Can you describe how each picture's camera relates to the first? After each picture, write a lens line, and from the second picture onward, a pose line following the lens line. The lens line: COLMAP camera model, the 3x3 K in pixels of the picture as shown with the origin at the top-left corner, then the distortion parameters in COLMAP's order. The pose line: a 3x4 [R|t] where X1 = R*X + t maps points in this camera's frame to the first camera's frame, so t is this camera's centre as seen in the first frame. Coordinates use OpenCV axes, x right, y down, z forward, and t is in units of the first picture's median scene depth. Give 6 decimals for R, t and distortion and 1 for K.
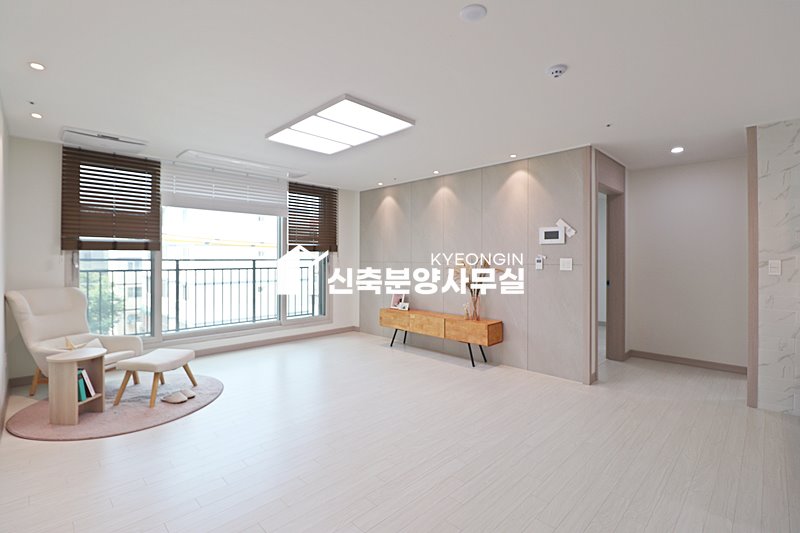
lens RADIAL K [[368.6, 0, 401.6], [0, 368.6, 260.5], [0, 0, 1]] dist [0.000605, -0.012693]
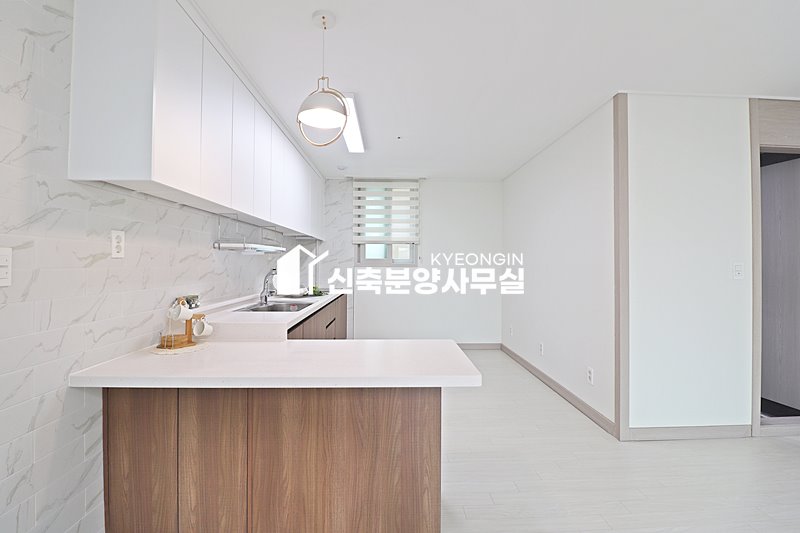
lens RADIAL K [[368.6, 0, 401.6], [0, 368.6, 260.5], [0, 0, 1]] dist [0.000605, -0.012693]
pose [[-0.732079, -0.003269, 0.681212, 0.331216], [-0.008401, 0.999956, -0.004229, 0.007728], [-0.681168, -0.008819, -0.732074, 0.717360]]
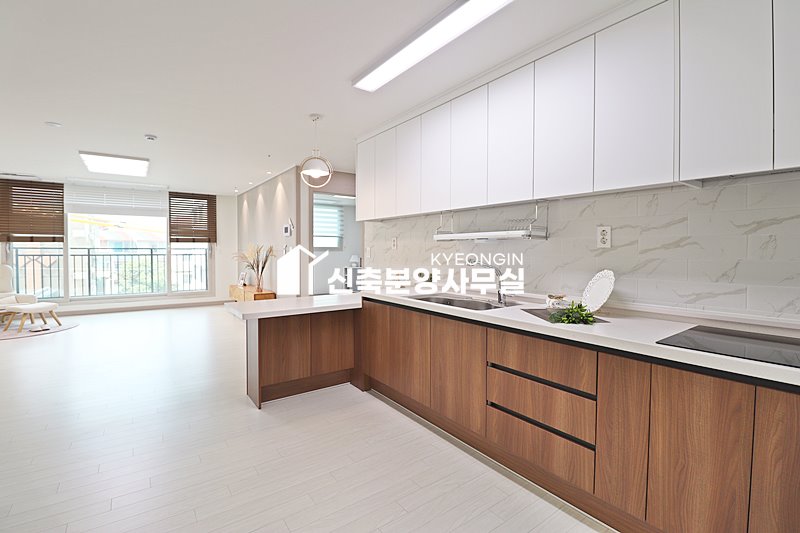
lens RADIAL K [[368.6, 0, 401.6], [0, 368.6, 260.5], [0, 0, 1]] dist [0.000605, -0.012693]
pose [[0.987563, 0.004988, -0.157143, 0.997584], [-0.001247, 0.999714, 0.023894, 0.011684], [0.157217, -0.023401, 0.987287, -0.286635]]
